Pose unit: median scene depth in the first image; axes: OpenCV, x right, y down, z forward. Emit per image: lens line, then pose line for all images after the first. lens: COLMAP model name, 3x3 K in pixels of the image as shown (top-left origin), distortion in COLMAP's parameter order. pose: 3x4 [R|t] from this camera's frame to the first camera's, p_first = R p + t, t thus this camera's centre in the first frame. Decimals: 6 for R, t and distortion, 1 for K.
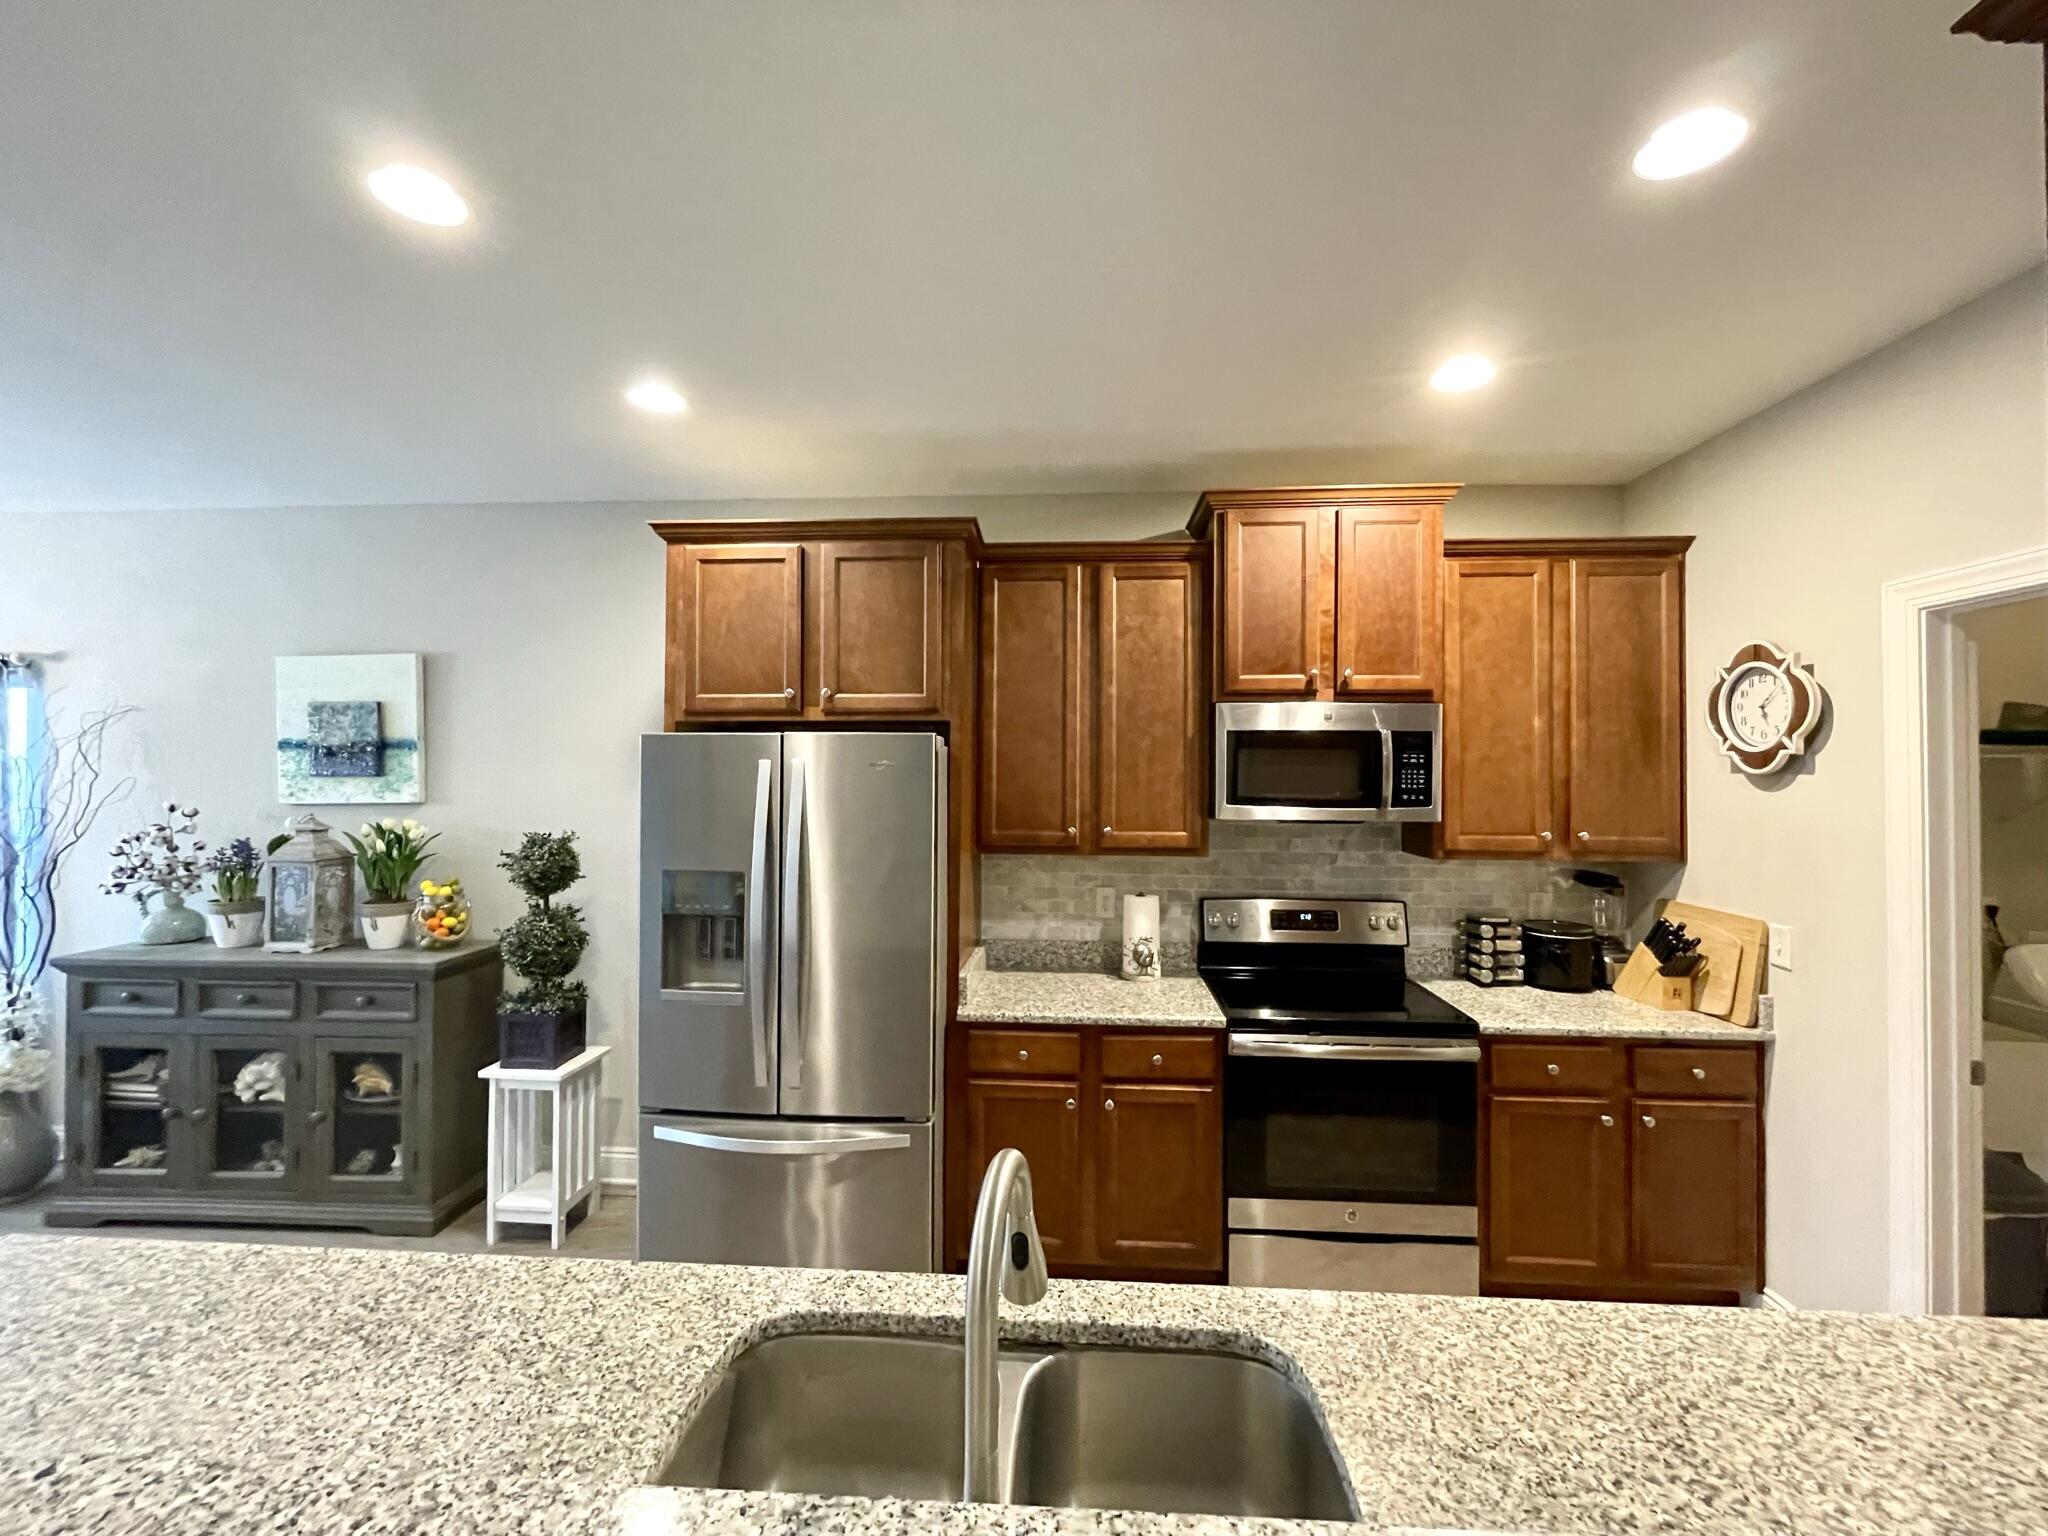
lens RADIAL K [[833.3, 0, 1027.1], [0, 833.3, 761.7], [0, 0, 1]] dist [-0.000855, -0.003223]
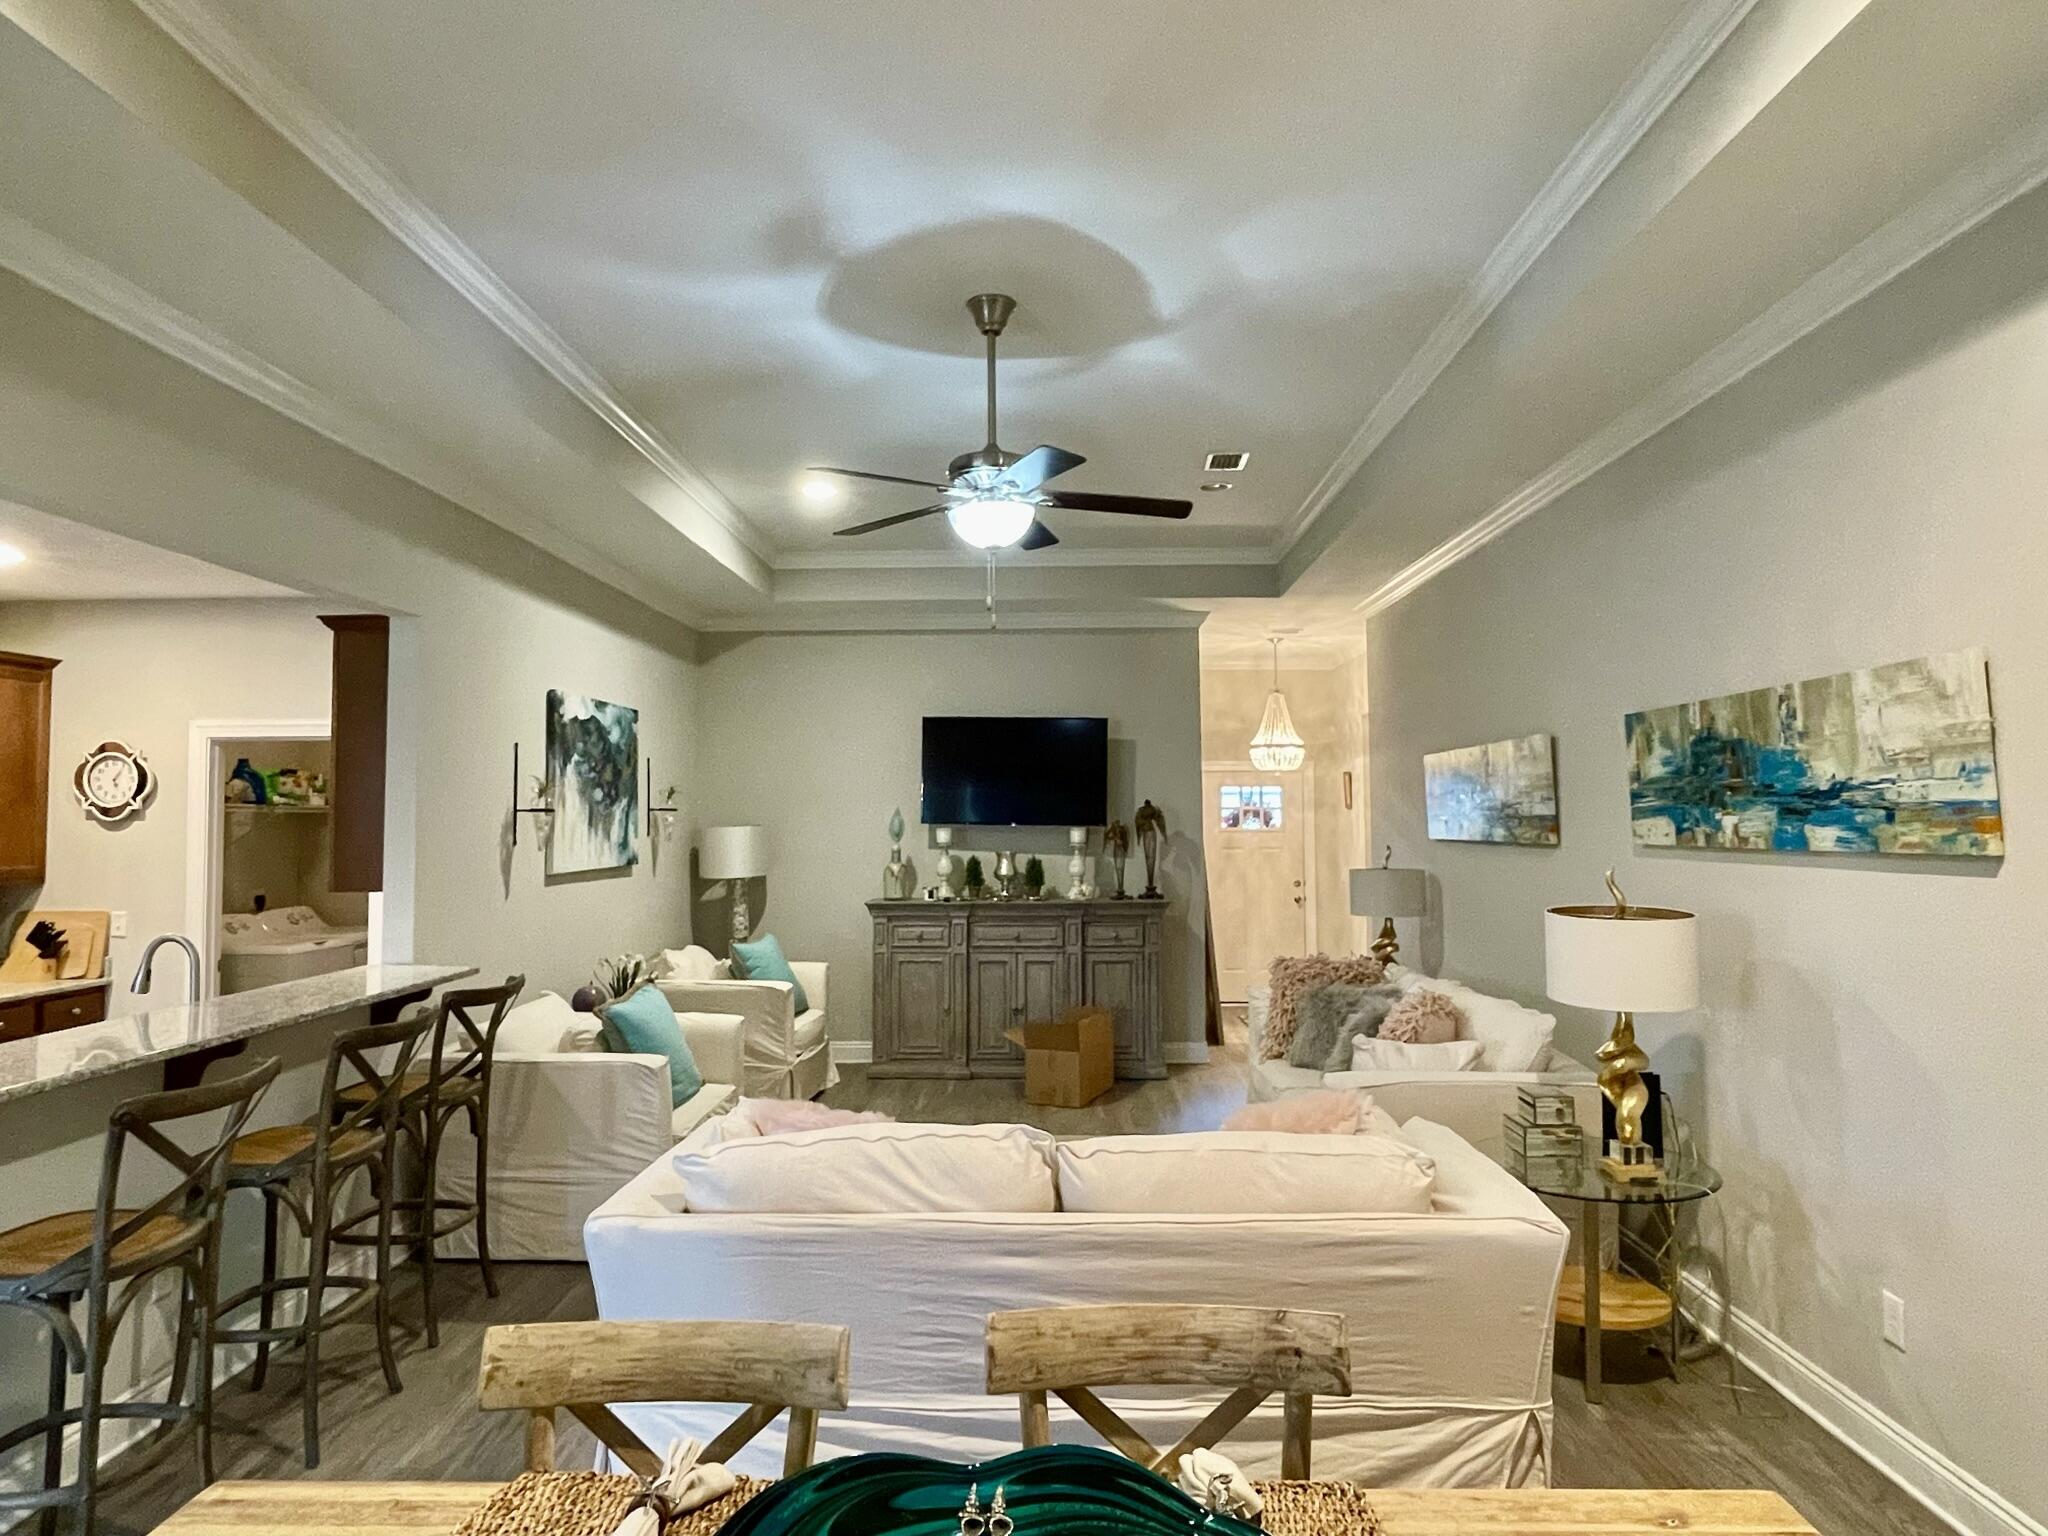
lens RADIAL K [[1259.9, 0, 1028.6], [0, 1259.9, 763.3], [0, 0, 1]] dist [0.000027, -0.000433]
pose [[-0.034645, 0.040393, 0.998583, -1.493736], [-0.004904, 0.999164, -0.040586, -0.005635], [-0.999388, -0.006304, -0.034418, -0.647175]]
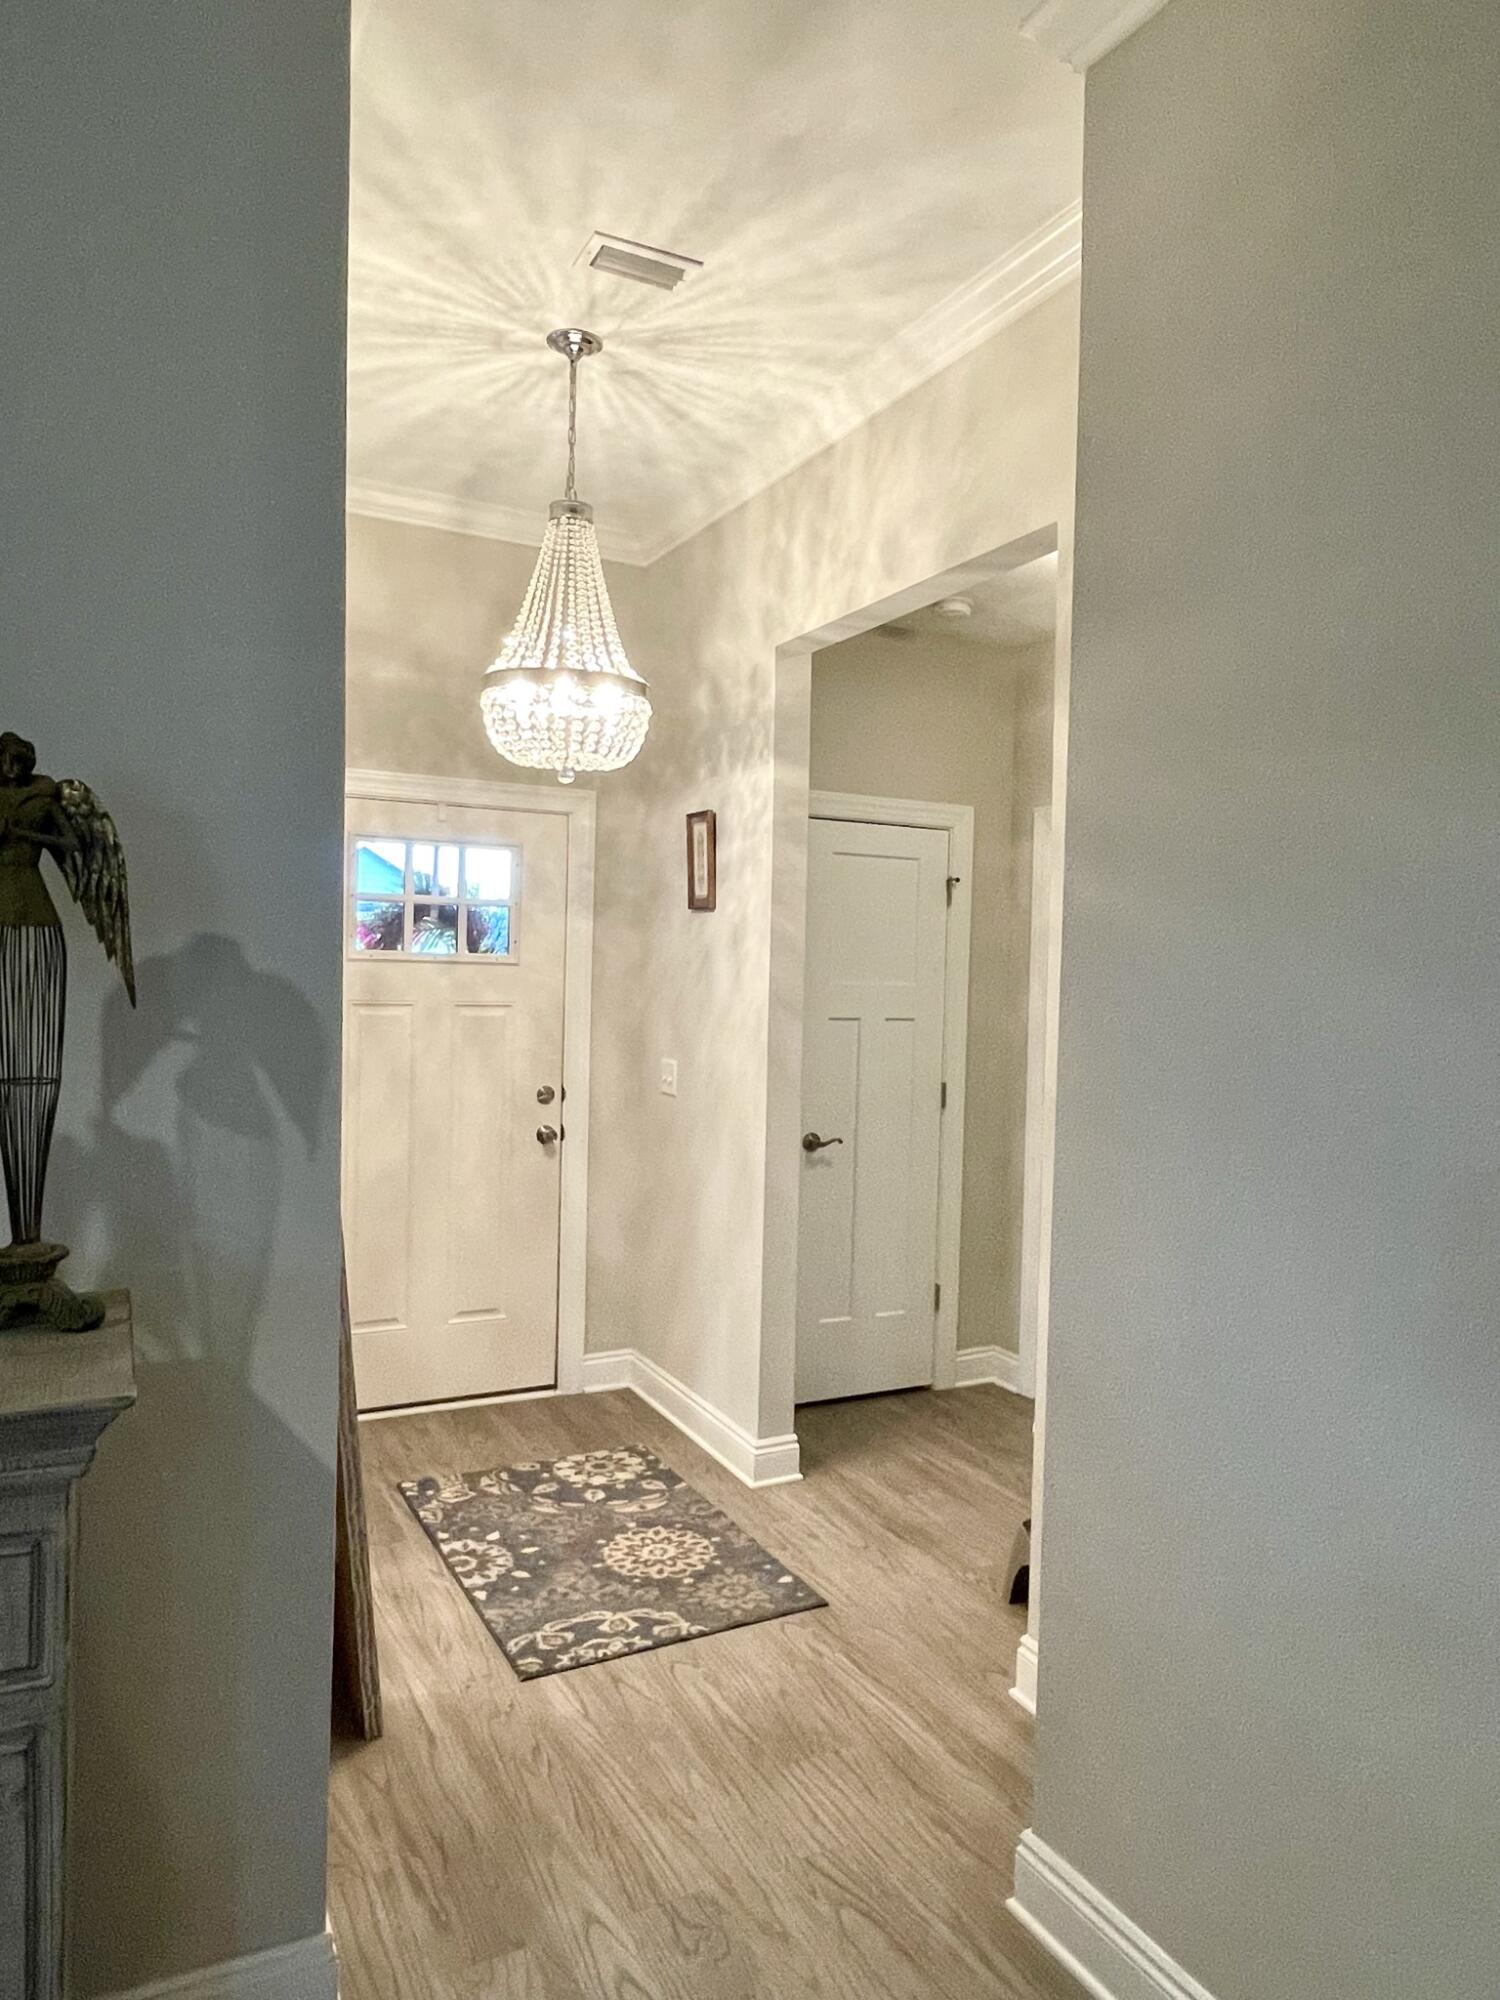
lens RADIAL K [[1298.7, 0, 750.0], [0, 1298.7, 1000.0], [0, 0, 1]] dist [-0.001225, -0.000558]
pose [[-0.501343, -0.038605, 0.864387, 0.920825], [-0.035148, 0.999088, 0.024235, 0.039197], [-0.864534, -0.018232, -0.502243, -1.033175]]
